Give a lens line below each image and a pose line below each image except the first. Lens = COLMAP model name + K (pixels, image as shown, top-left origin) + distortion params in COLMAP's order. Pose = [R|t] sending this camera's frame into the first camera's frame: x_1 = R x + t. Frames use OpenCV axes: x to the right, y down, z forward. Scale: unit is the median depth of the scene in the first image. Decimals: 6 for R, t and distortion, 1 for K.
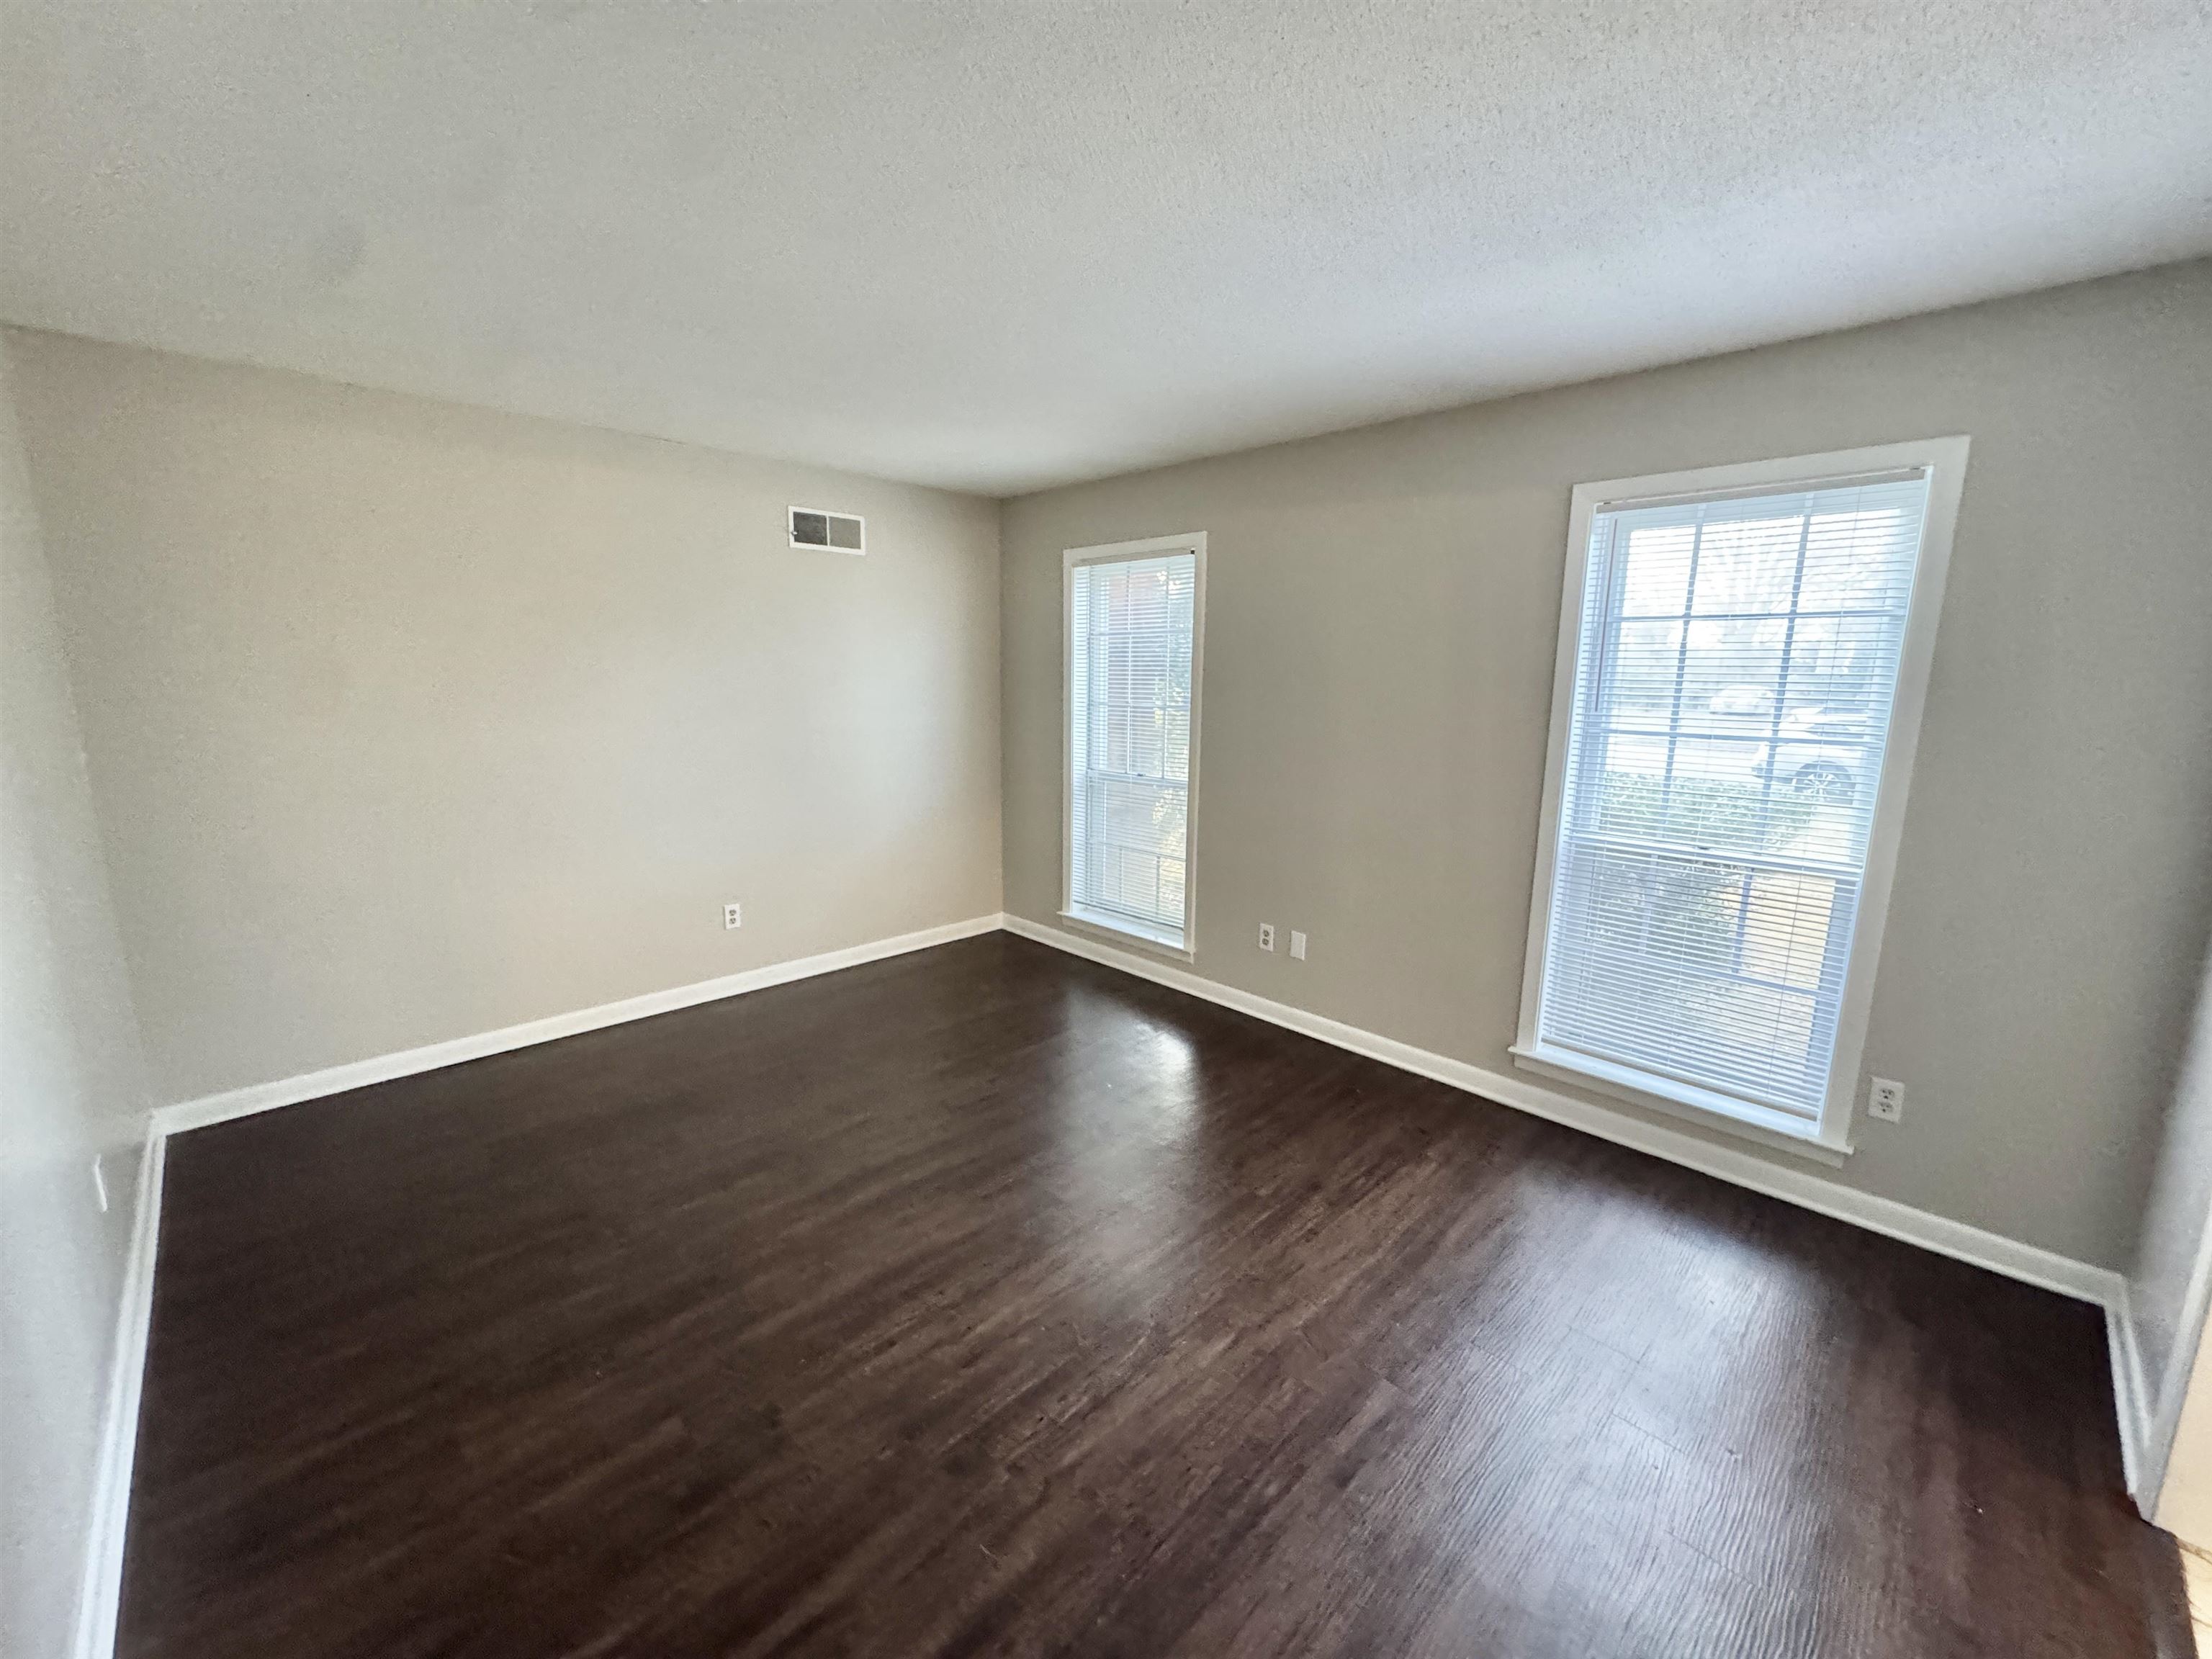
lens RADIAL K [[891.0, 0, 1106.0], [0, 891.0, 829.5], [0, 0, 1]] dist [0.000374, 0.000174]
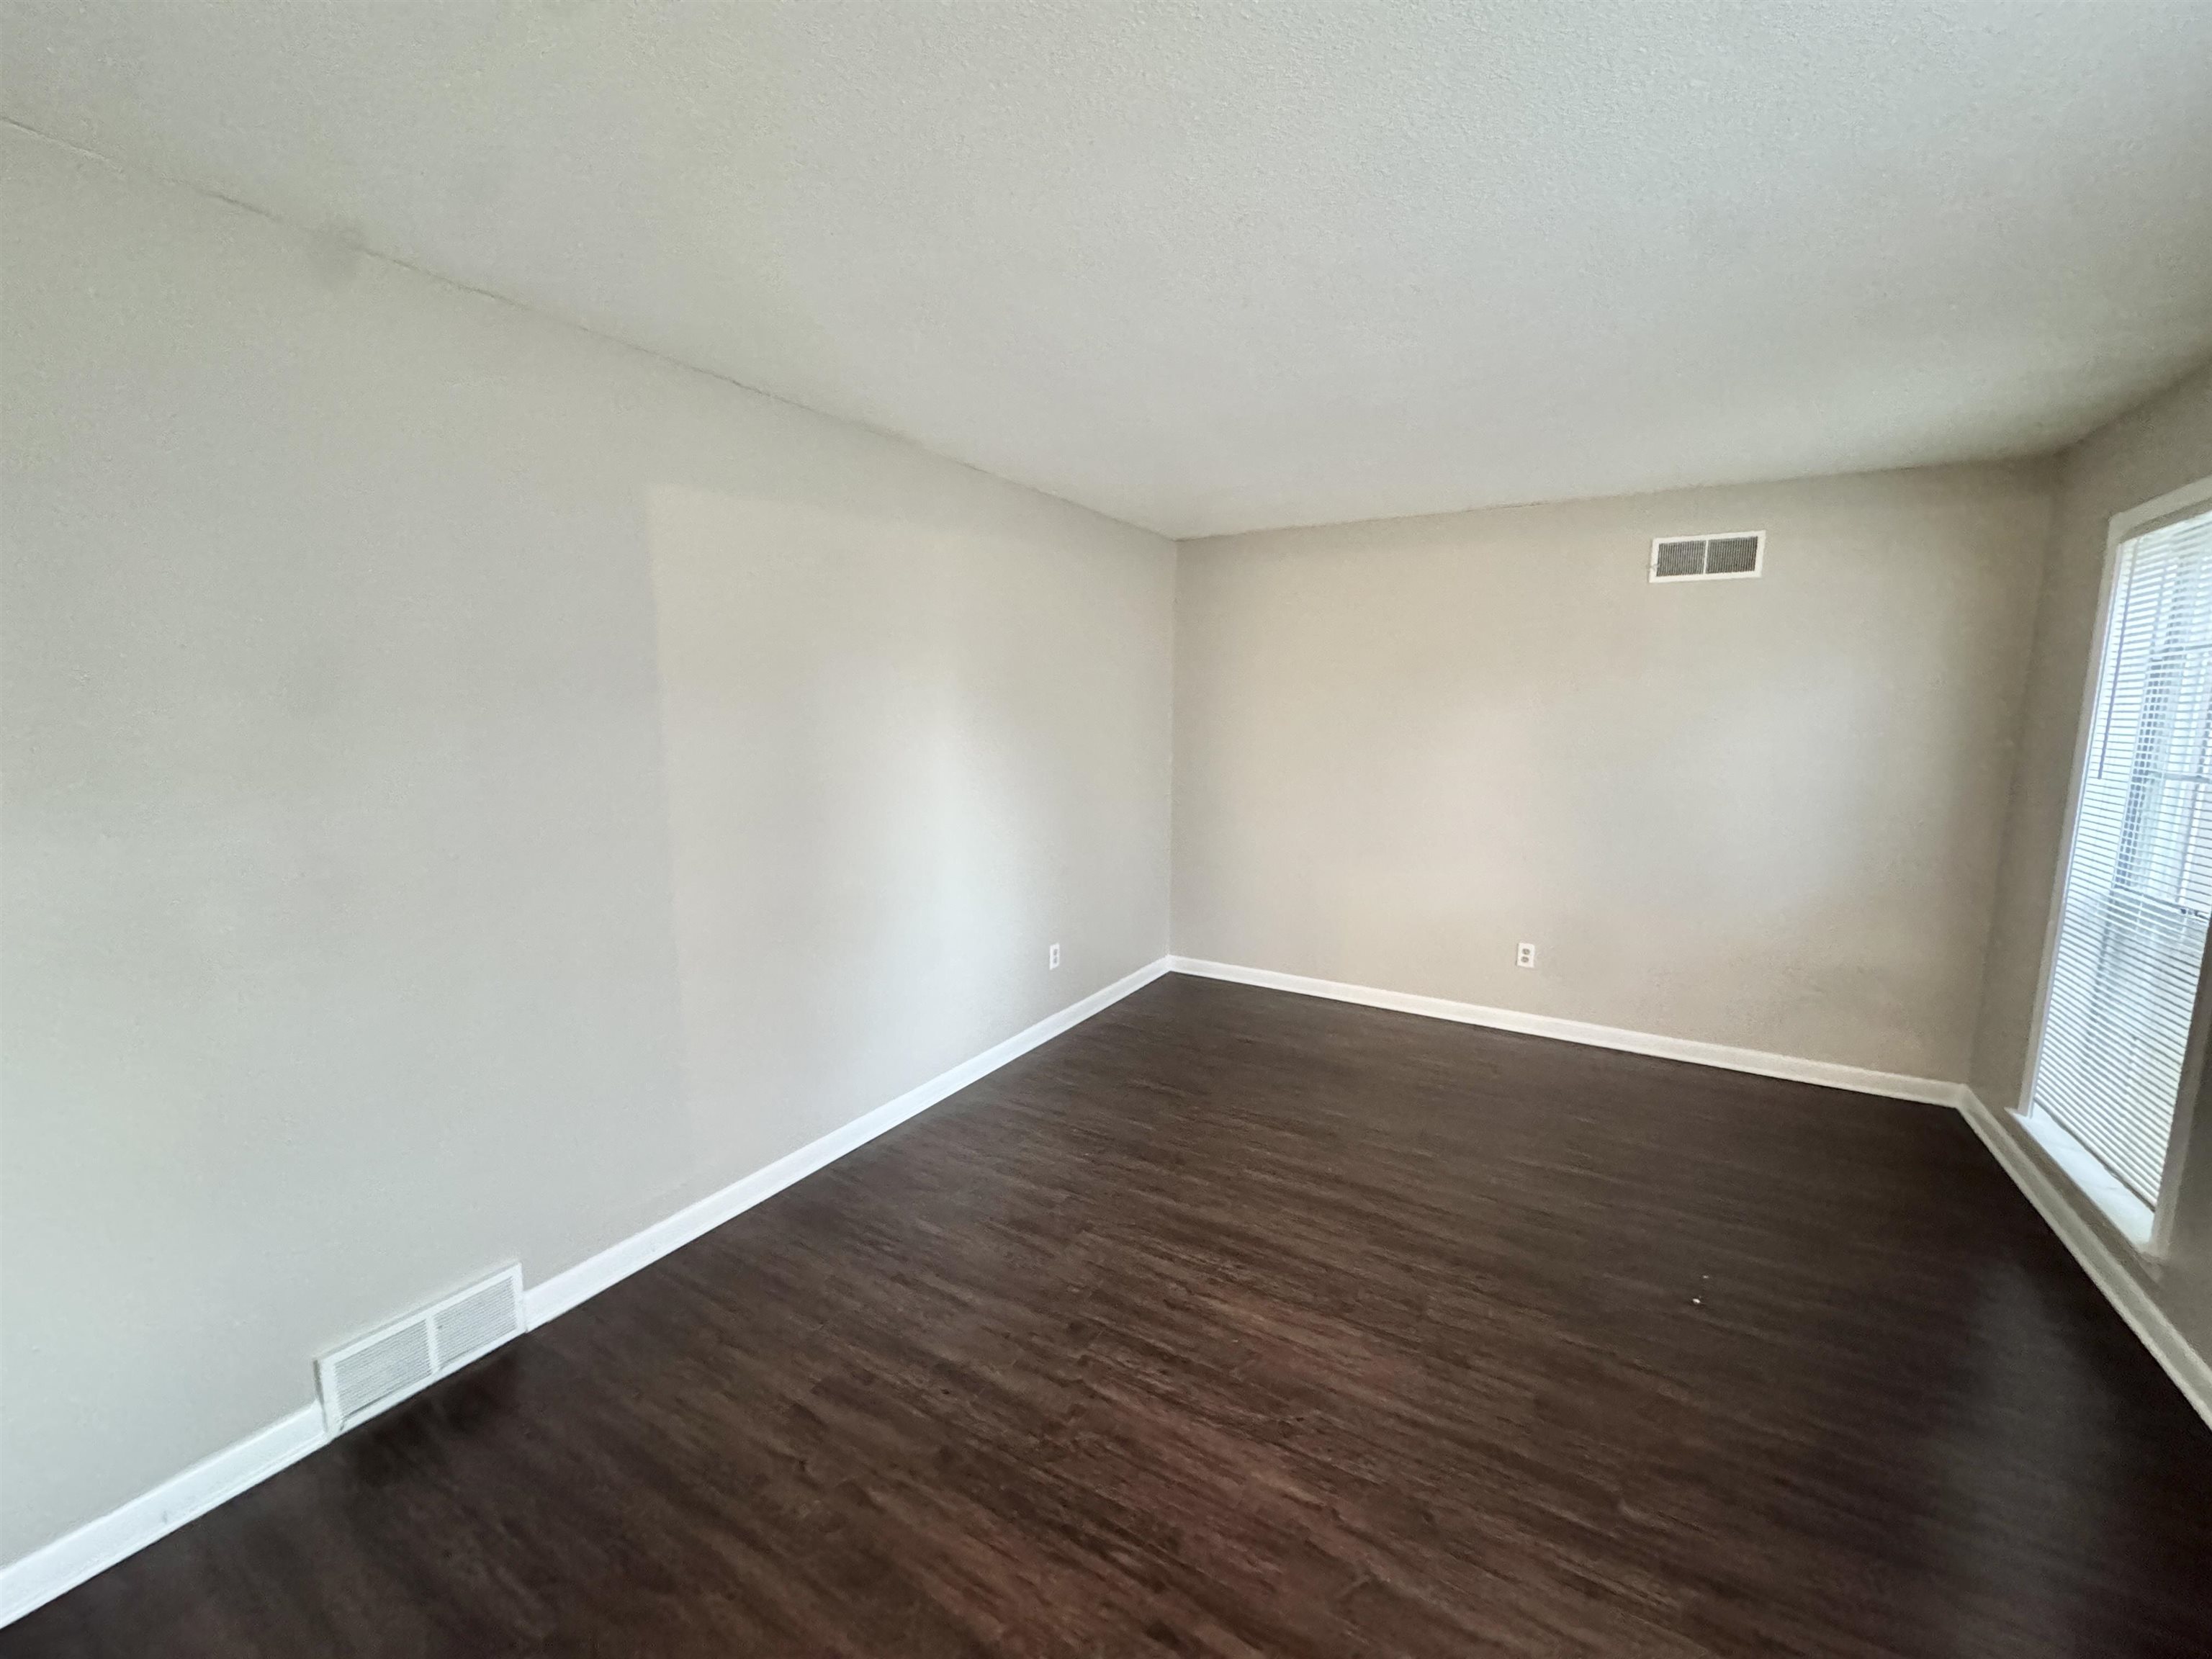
lens RADIAL K [[882.3, 0, 1106.0], [0, 882.3, 829.5], [0, 0, 1]] dist [-0.002268, -0.000017]
pose [[0.241497, 0.124621, -0.962366, 0.684398], [-0.175467, 0.980980, 0.082999, -0.069719], [0.954406, 0.148819, 0.258771, 0.427248]]
